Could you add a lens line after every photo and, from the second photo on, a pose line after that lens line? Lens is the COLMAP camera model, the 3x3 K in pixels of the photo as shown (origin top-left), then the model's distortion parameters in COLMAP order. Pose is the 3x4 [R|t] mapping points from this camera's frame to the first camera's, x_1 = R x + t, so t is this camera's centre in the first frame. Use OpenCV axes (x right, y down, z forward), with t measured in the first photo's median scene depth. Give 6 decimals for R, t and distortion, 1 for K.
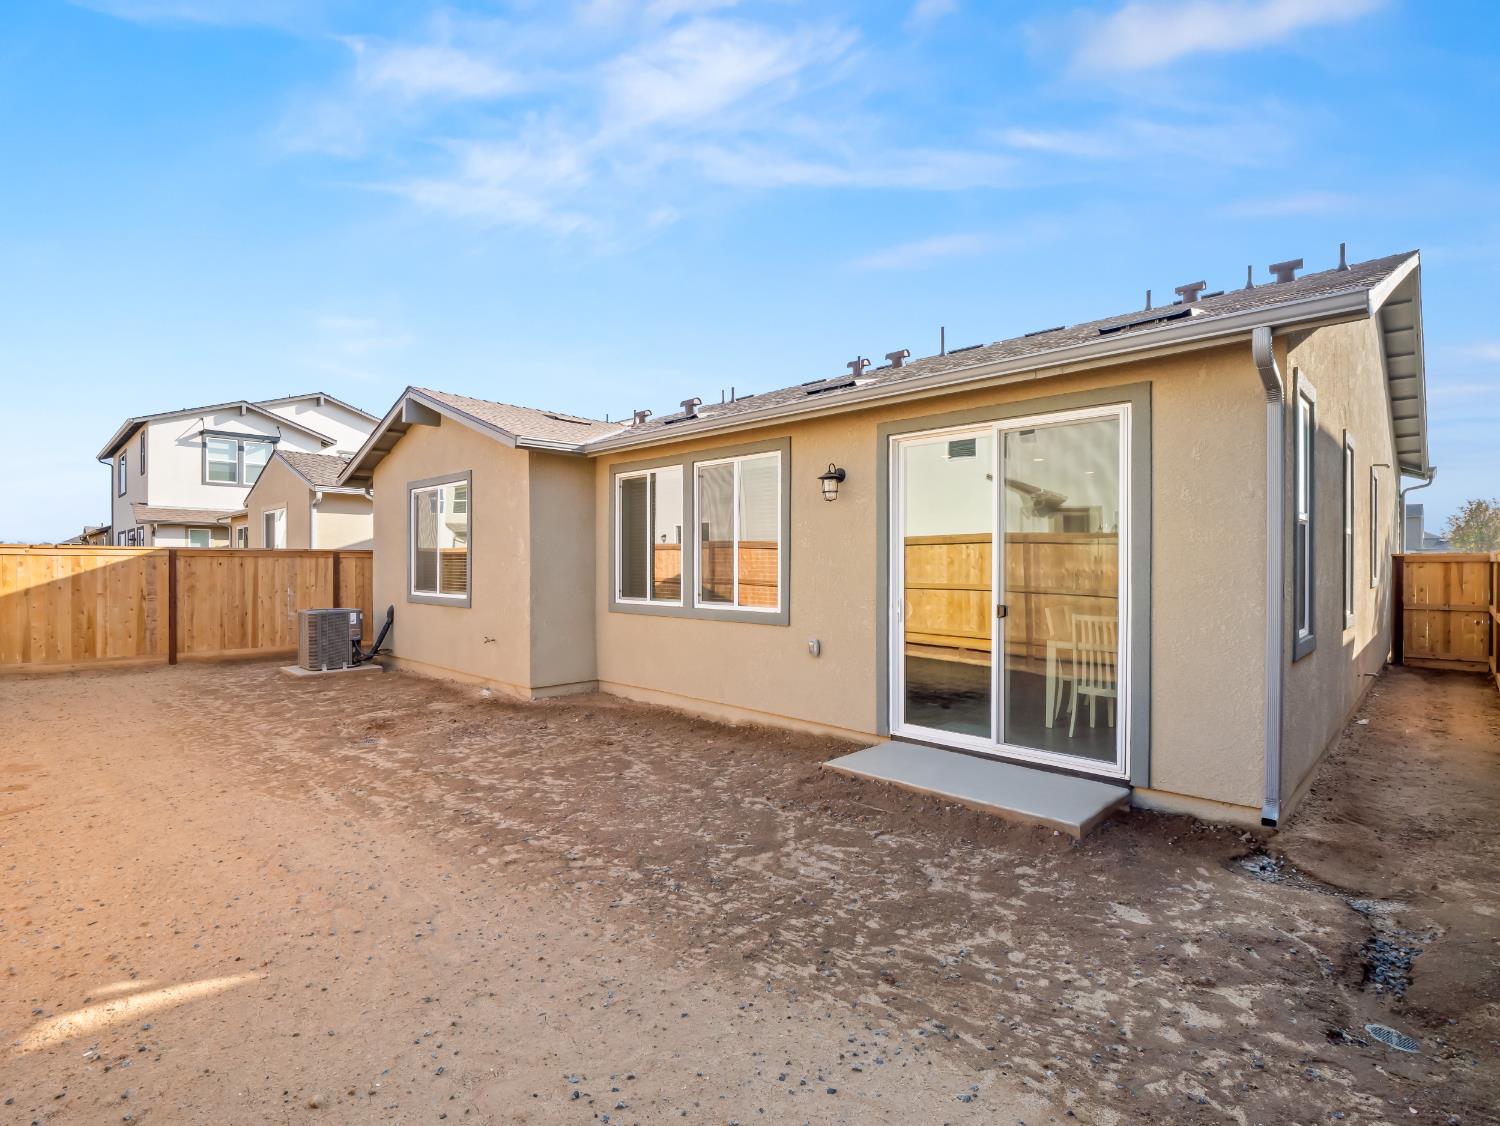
lens RADIAL K [[727.3, 0, 737.0], [0, 727.3, 560.3], [0, 0, 1]] dist [-0.007064, -0.007467]
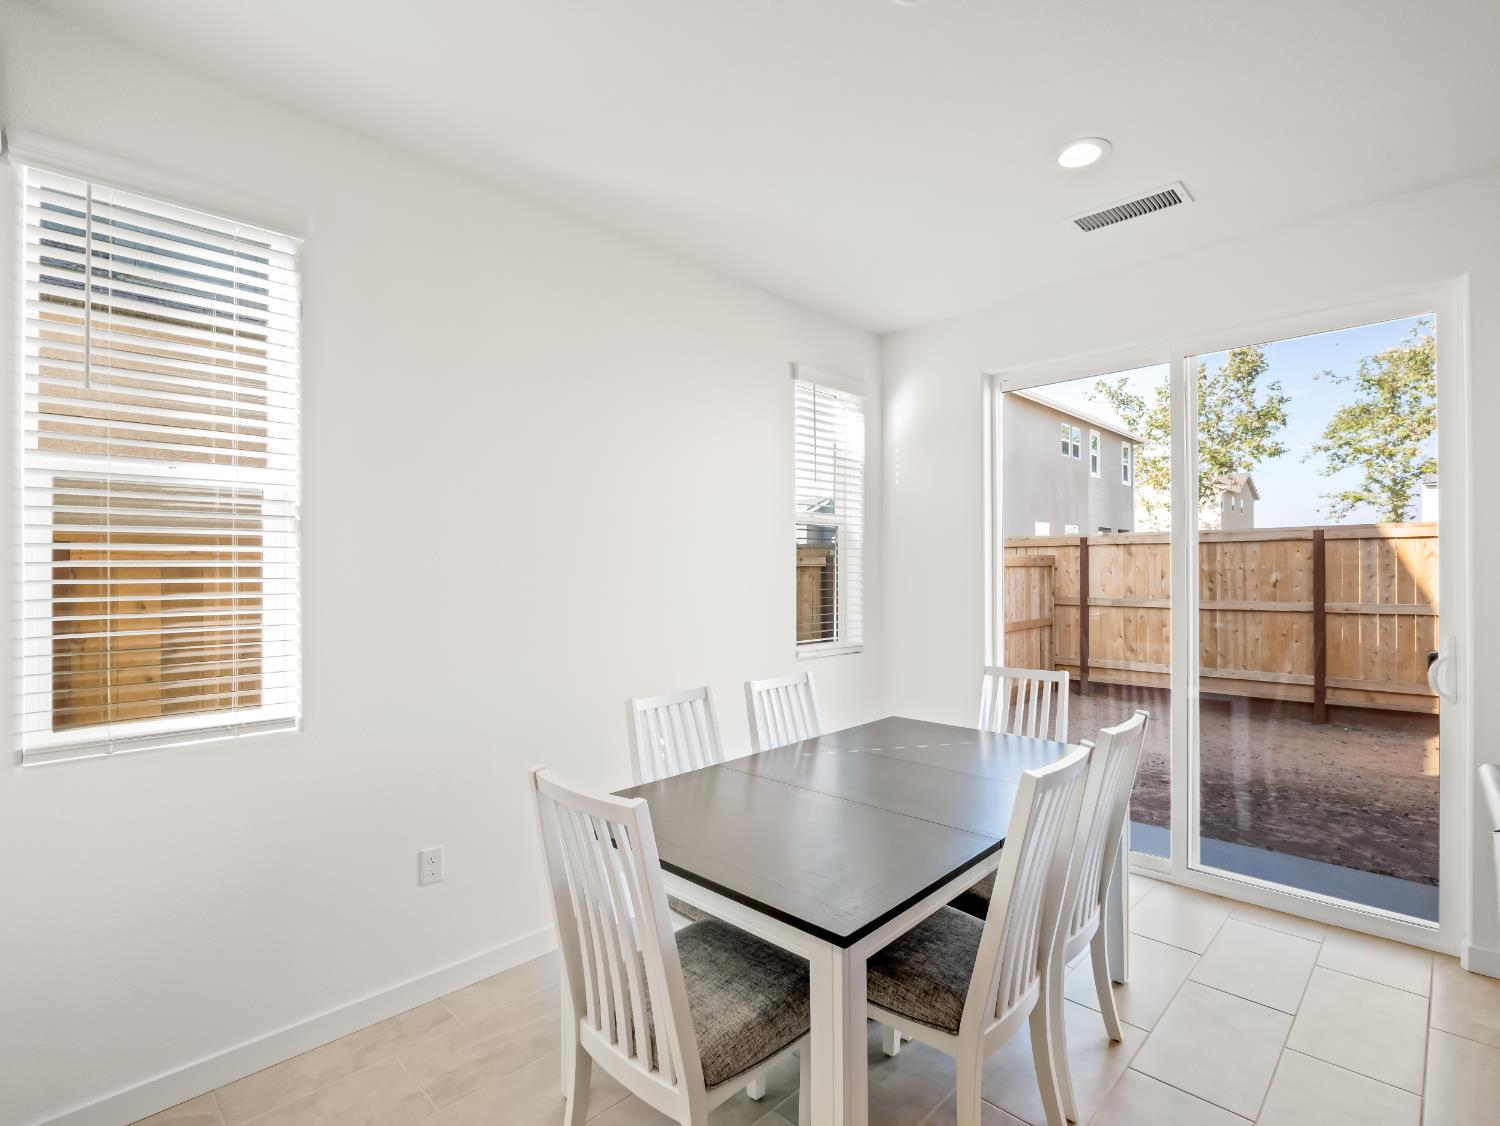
lens RADIAL K [[727.3, 0, 752.1], [0, 727.3, 567.9], [0, 0, 1]] dist [-0.007064, -0.007467]
pose [[-0.999924, 0.002452, -0.012049, 0.630937], [0.002532, 0.999975, -0.006622, 0.004805], [0.012032, -0.006652, -0.999905, 1.379430]]
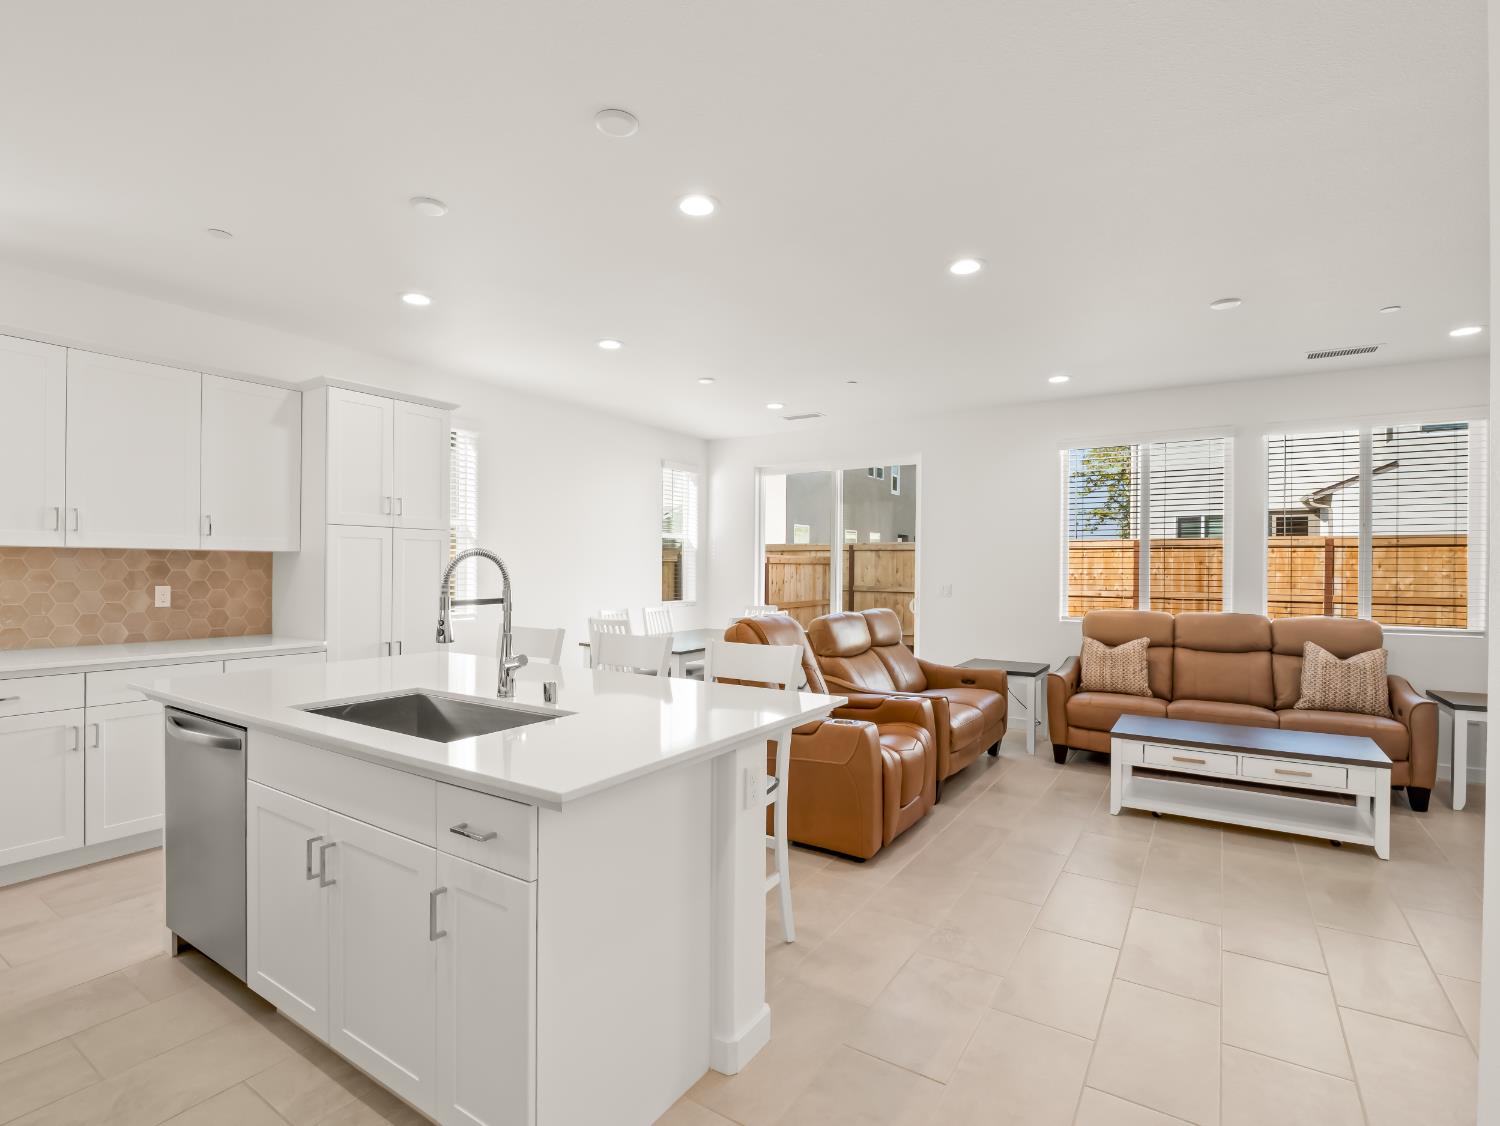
lens RADIAL K [[727.3, 0, 752.6], [0, 727.3, 573.2], [0, 0, 1]] dist [-0.007064, -0.007467]
pose [[-0.977466, -0.009073, -0.210899, 0.696136], [-0.010160, 0.999940, 0.004072, 0.013732], [0.210850, 0.006123, -0.977499, 1.996924]]
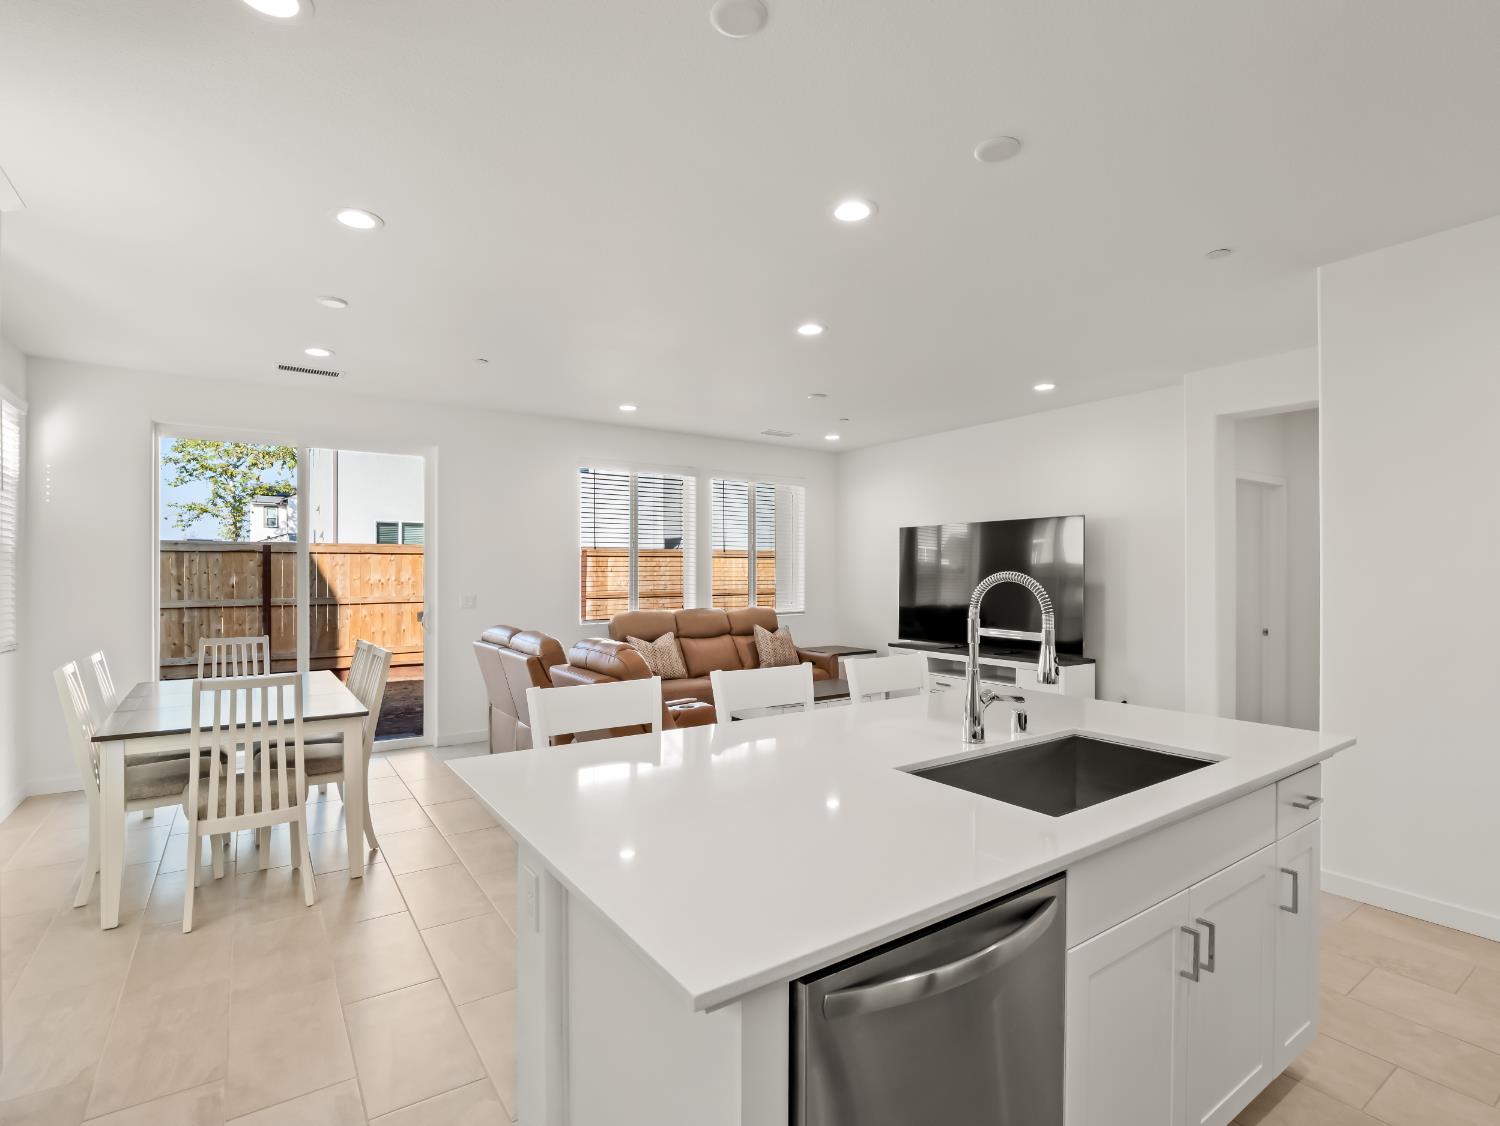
lens RADIAL K [[727.3, 0, 748.4], [0, 727.3, 568.2], [0, 0, 1]] dist [-0.007064, -0.007467]
pose [[-0.179479, -0.008632, -0.983724, 1.089022], [0.002344, 0.999955, -0.009202, 0.005934], [0.983759, -0.003957, -0.179450, 1.552010]]
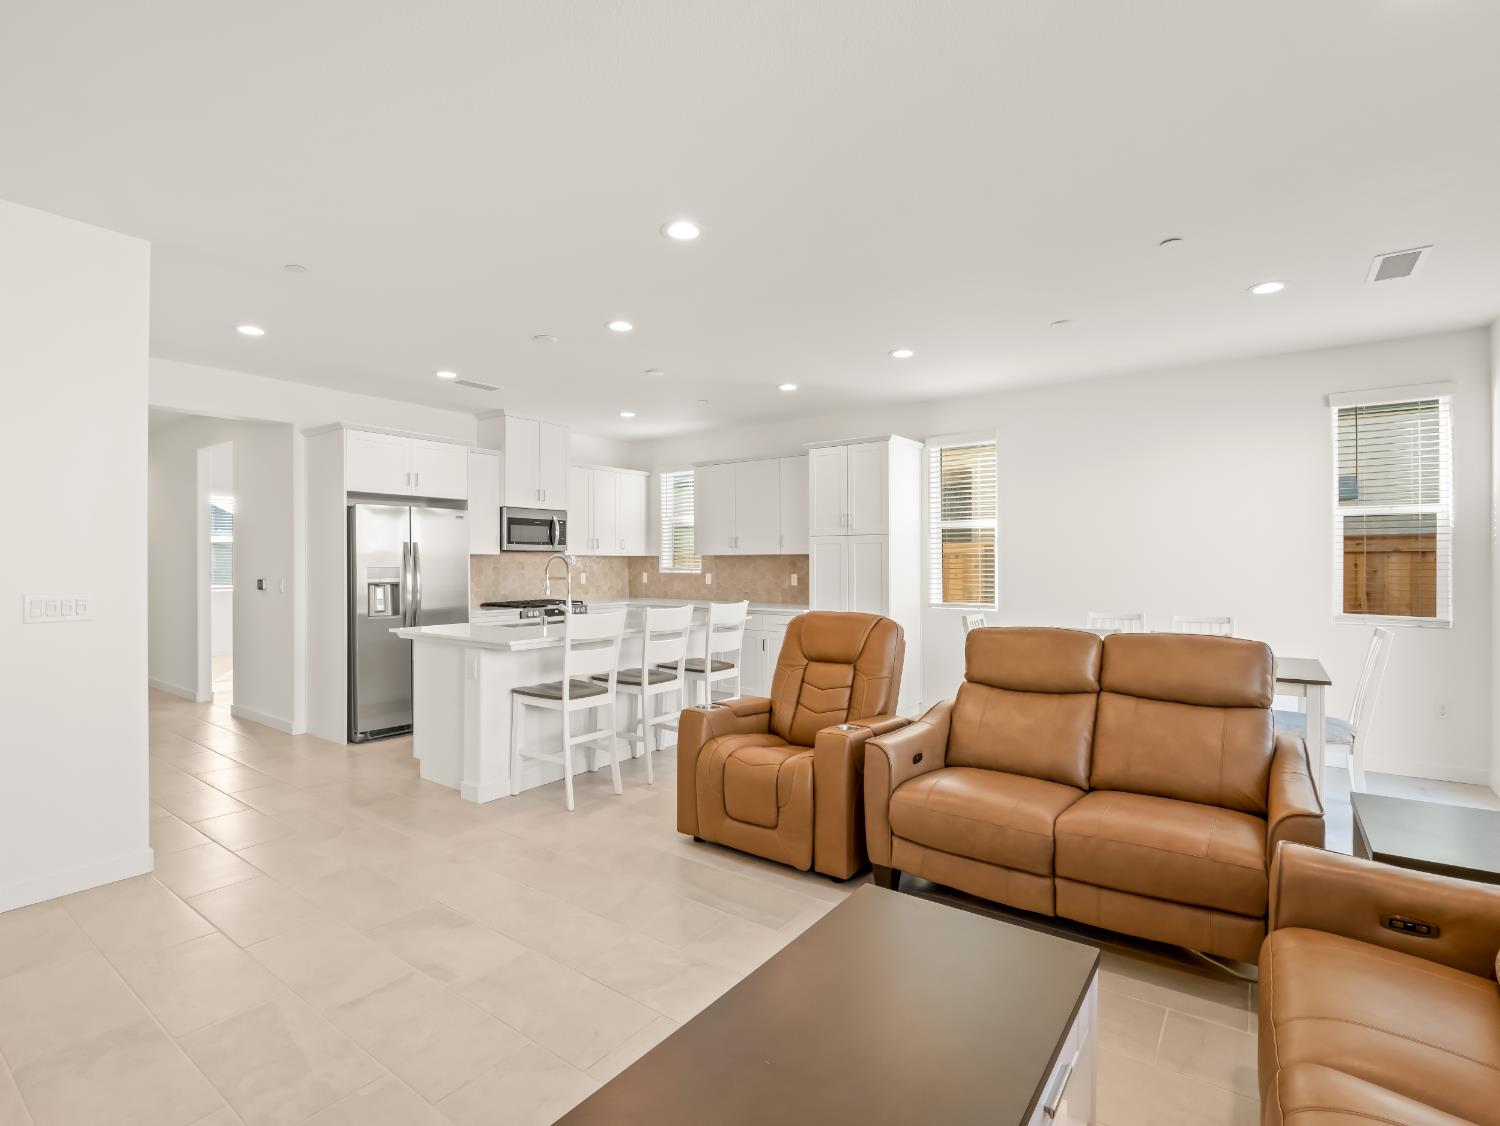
lens RADIAL K [[727.3, 0, 740.0], [0, 727.3, 555.0], [0, 0, 1]] dist [-0.007064, -0.007467]
pose [[-0.136355, 0.008072, 0.990627, -0.086929], [-0.000690, 0.999966, -0.008243, 0.011427], [-0.990660, -0.001808, -0.136344, 1.518291]]
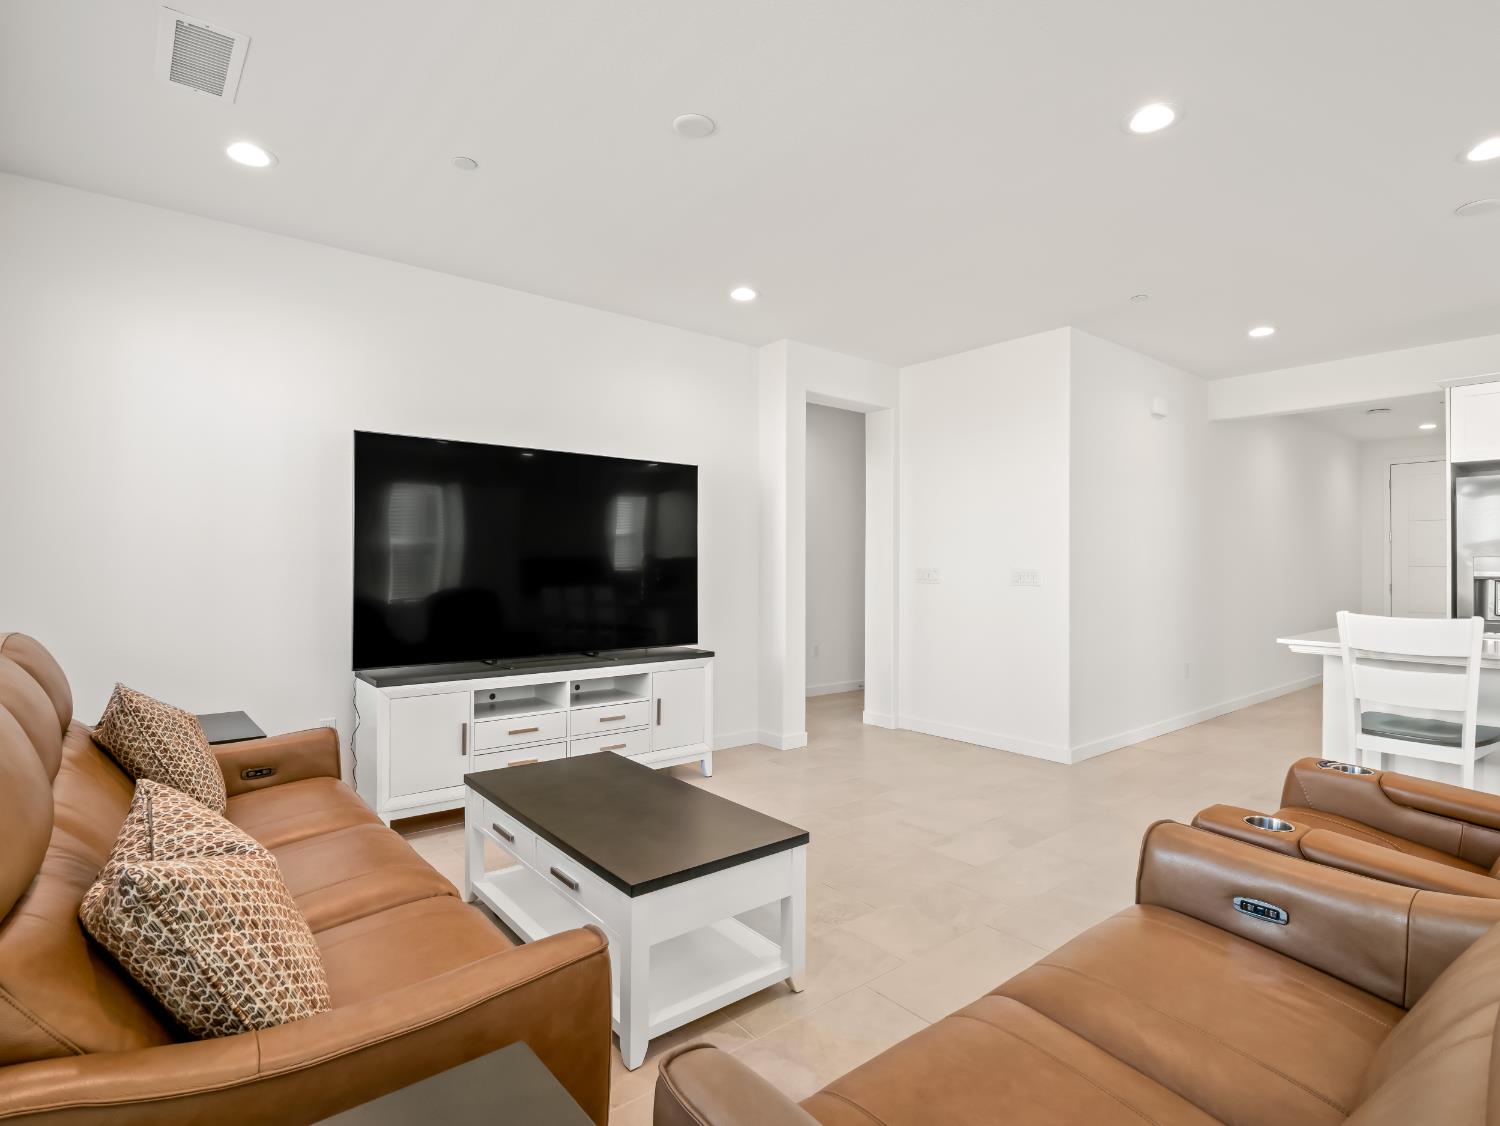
lens RADIAL K [[755.3, 0, 751.5], [0, 755.3, 560.5], [0, 0, 1]] dist [-0.002722, -0.003852]
pose [[0.994643, 0.004532, -0.103275, 0.244010], [-0.004182, 0.999985, 0.003605, 0.023899], [0.103289, -0.003153, 0.994646, 1.049728]]
